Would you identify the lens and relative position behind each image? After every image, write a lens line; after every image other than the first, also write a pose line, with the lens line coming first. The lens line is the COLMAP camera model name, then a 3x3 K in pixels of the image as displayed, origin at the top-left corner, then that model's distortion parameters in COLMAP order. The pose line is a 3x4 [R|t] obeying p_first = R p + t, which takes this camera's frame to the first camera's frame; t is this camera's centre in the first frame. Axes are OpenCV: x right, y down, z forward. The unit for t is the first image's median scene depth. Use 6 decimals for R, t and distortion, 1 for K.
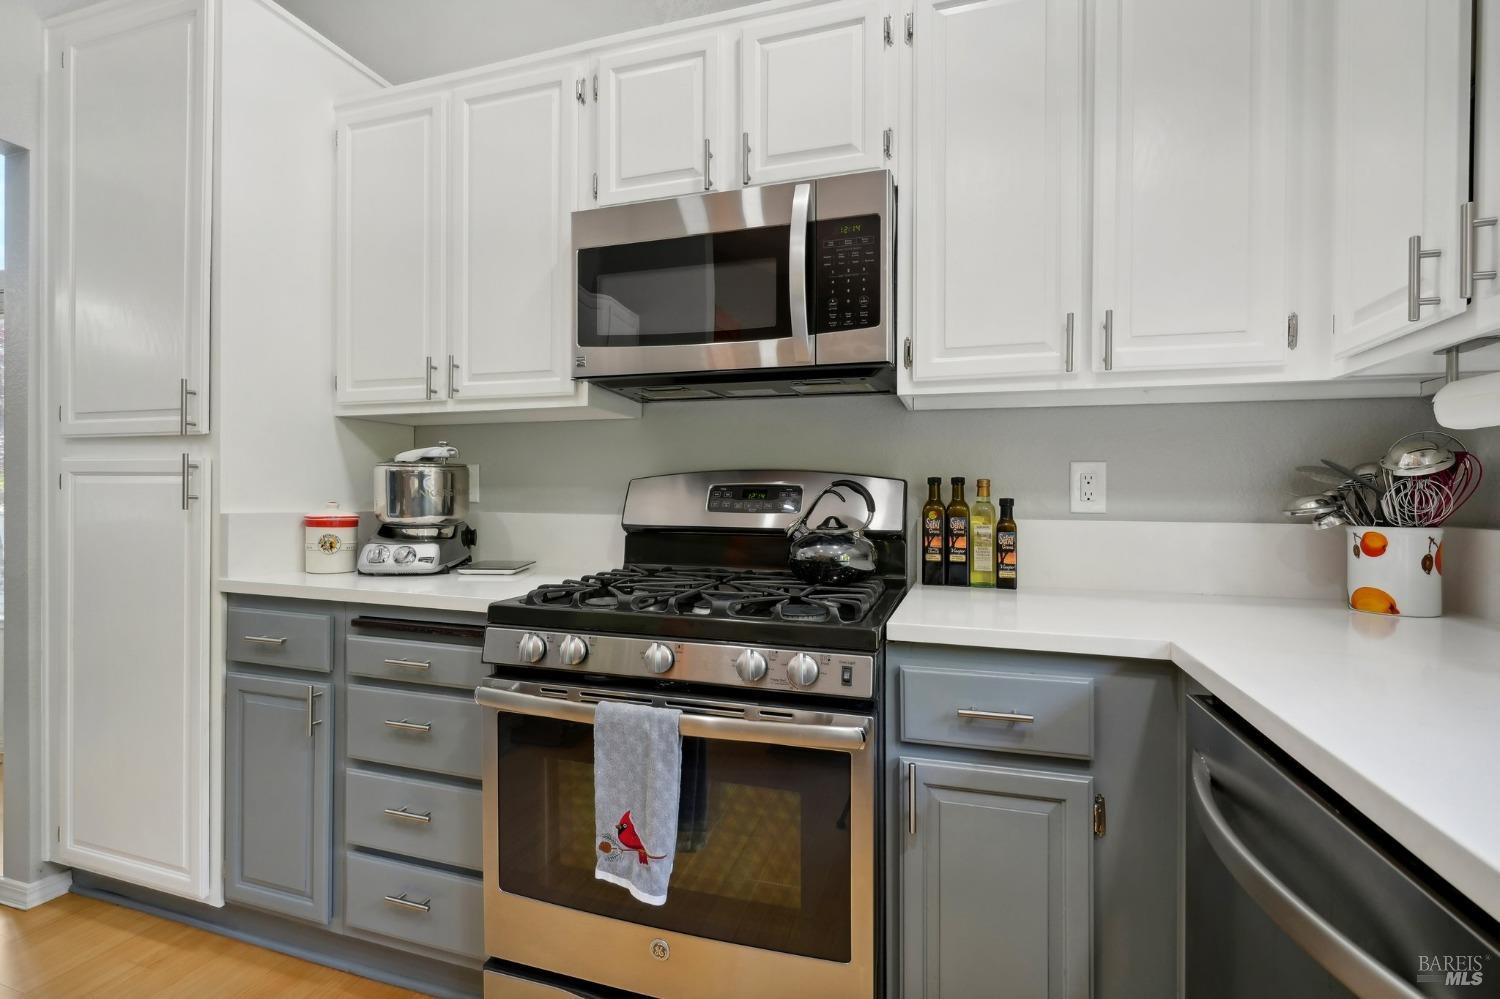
lens RADIAL K [[700.8, 0, 732.3], [0, 700.8, 495.9], [0, 0, 1]] dist [-0.001014, -0.000008]
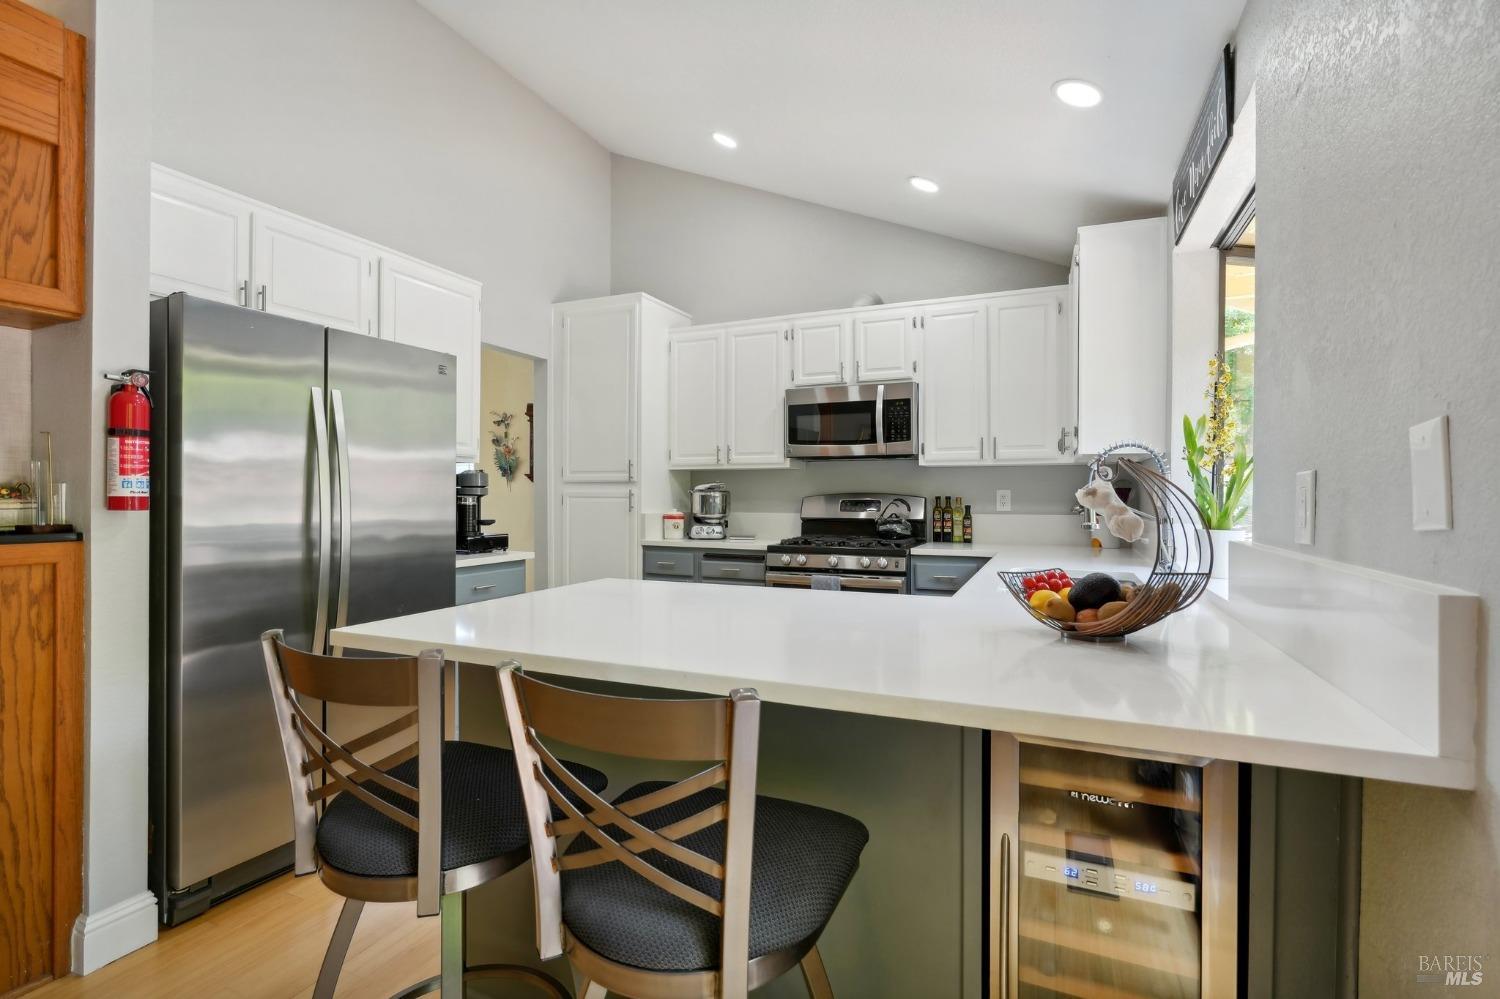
lens RADIAL K [[681.8, 0, 747.8], [0, 681.8, 497.3], [0, 0, 1]] dist [-0.001565, -0.000436]
pose [[0.996121, -0.007276, -0.087693, -0.154657], [0.007468, 0.999970, 0.001854, -0.034105], [0.087677, -0.002502, 0.996146, -1.405416]]
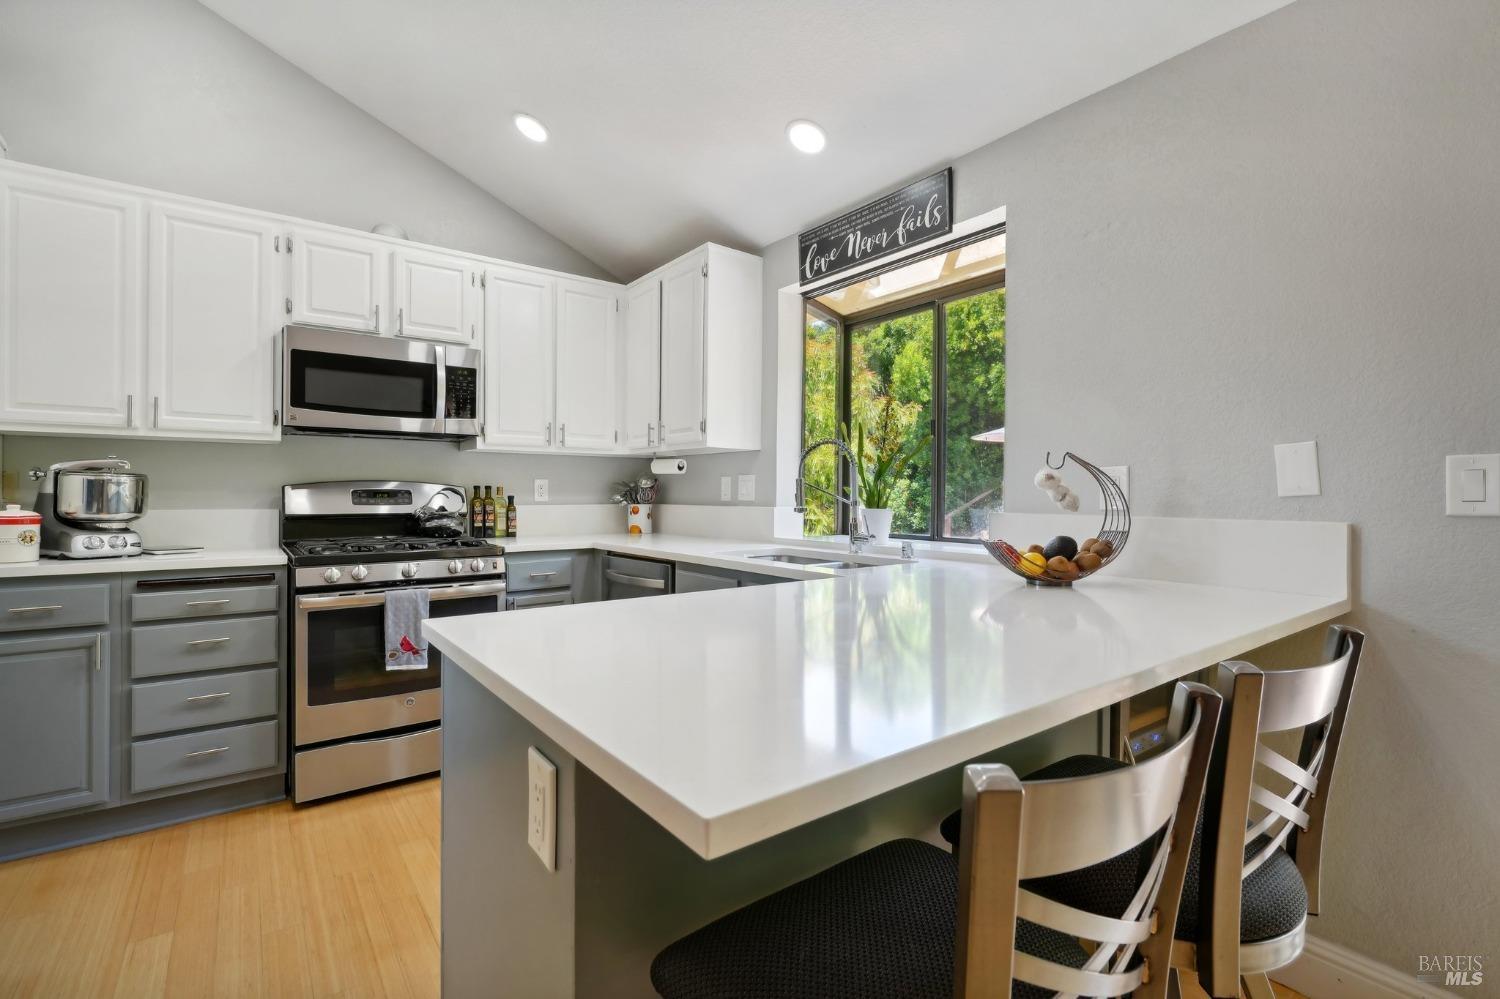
lens RADIAL K [[681.8, 0, 747.8], [0, 681.8, 497.3], [0, 0, 1]] dist [-0.001565, -0.000436]
pose [[0.571355, -0.012347, 0.820610, -0.938544], [0.000853, 0.999895, 0.014451, -0.021621], [-0.820702, -0.007556, 0.571306, -0.825367]]
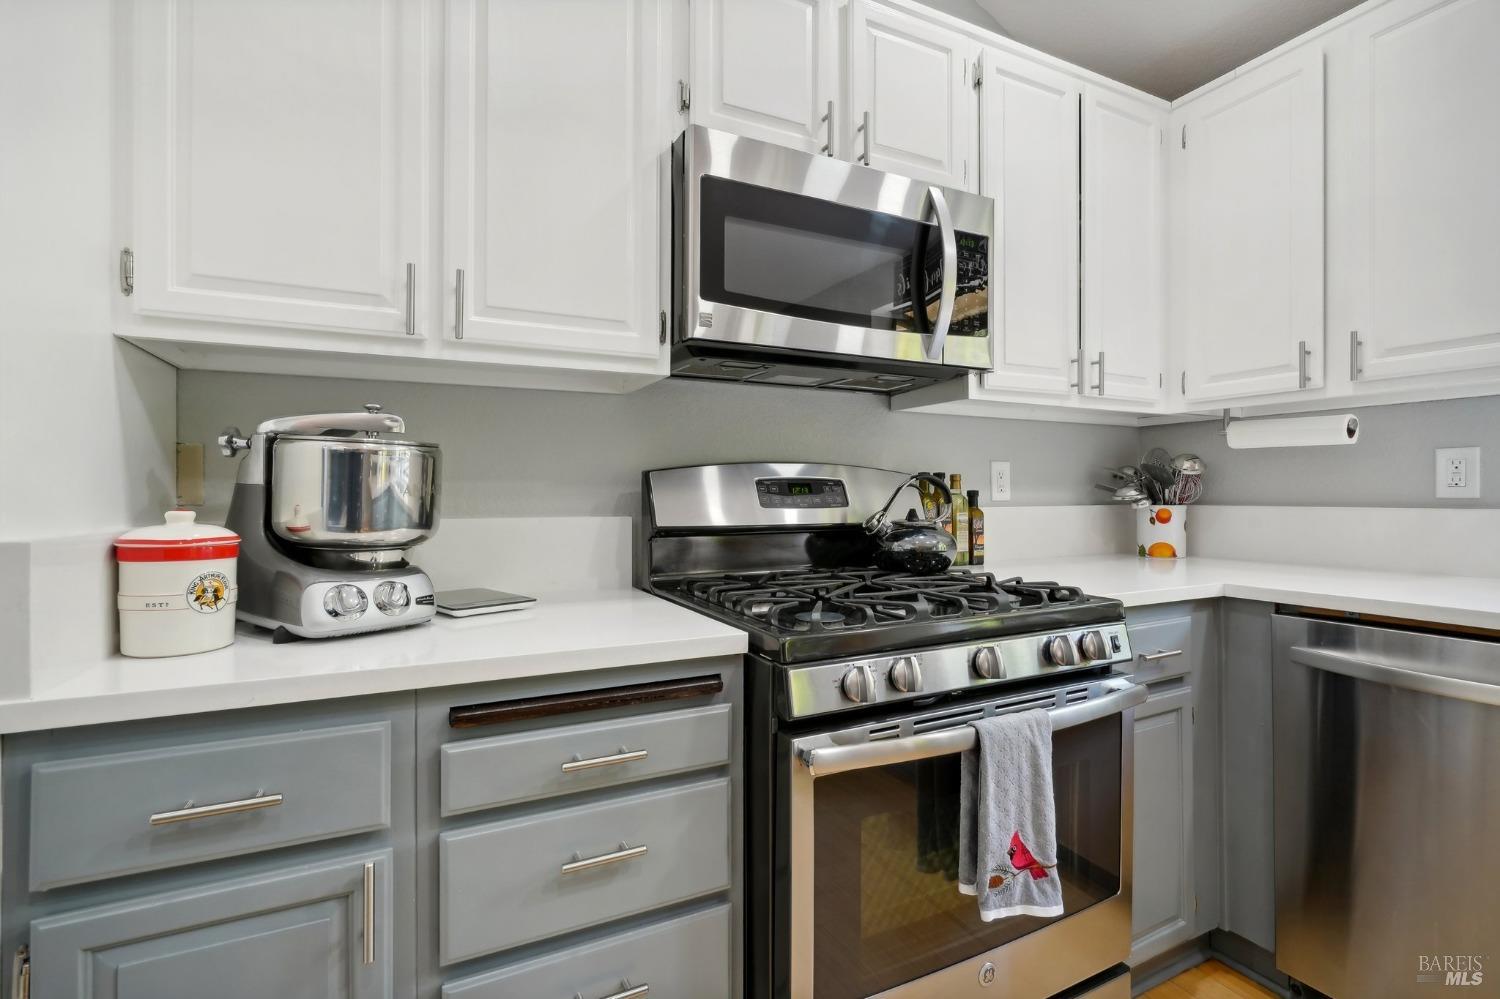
lens RADIAL K [[693.2, 0, 758.3], [0, 693.2, 493.9], [0, 0, 1]] dist [-0.000855, 0.000124]
pose [[0.710205, -0.011773, 0.703896, -0.725078], [0.008522, 0.999931, 0.008127, -0.003389], [-0.703943, 0.000227, 0.710256, 0.417210]]
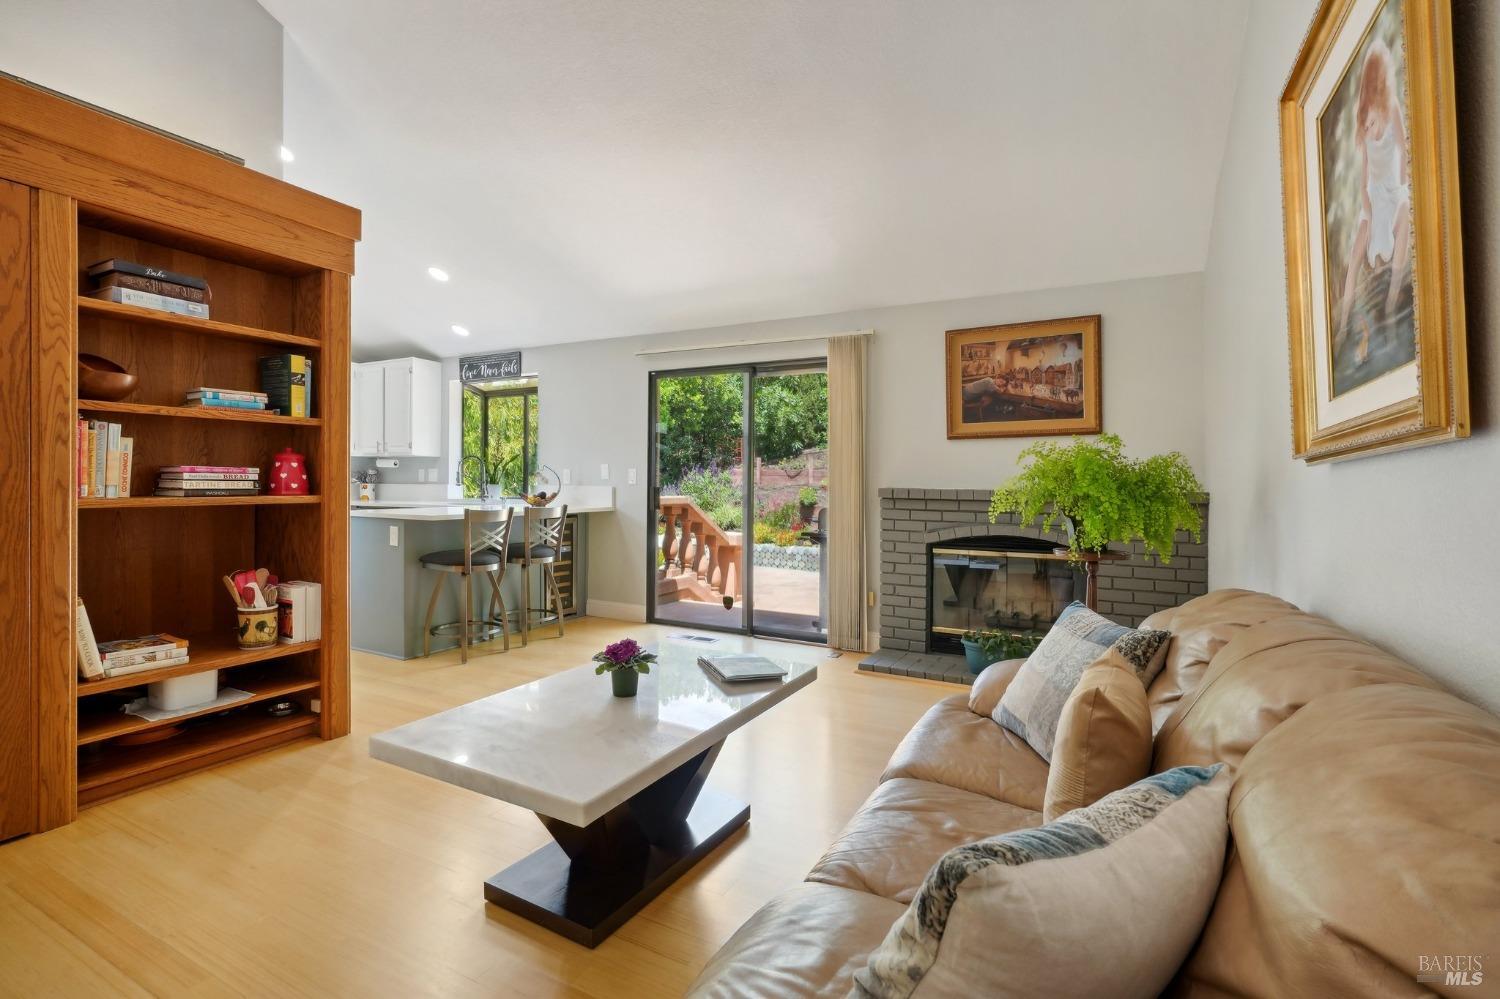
lens RADIAL K [[642.2, 0, 746.6], [0, 642.2, 487.6], [0, 0, 1]] dist [-0.035905, 0.000101]
pose [[0.166680, -0.016915, 0.985866, -2.617506], [-0.006907, 0.999808, 0.018322, -0.027782], [-0.985987, -0.009863, 0.166532, -2.074998]]
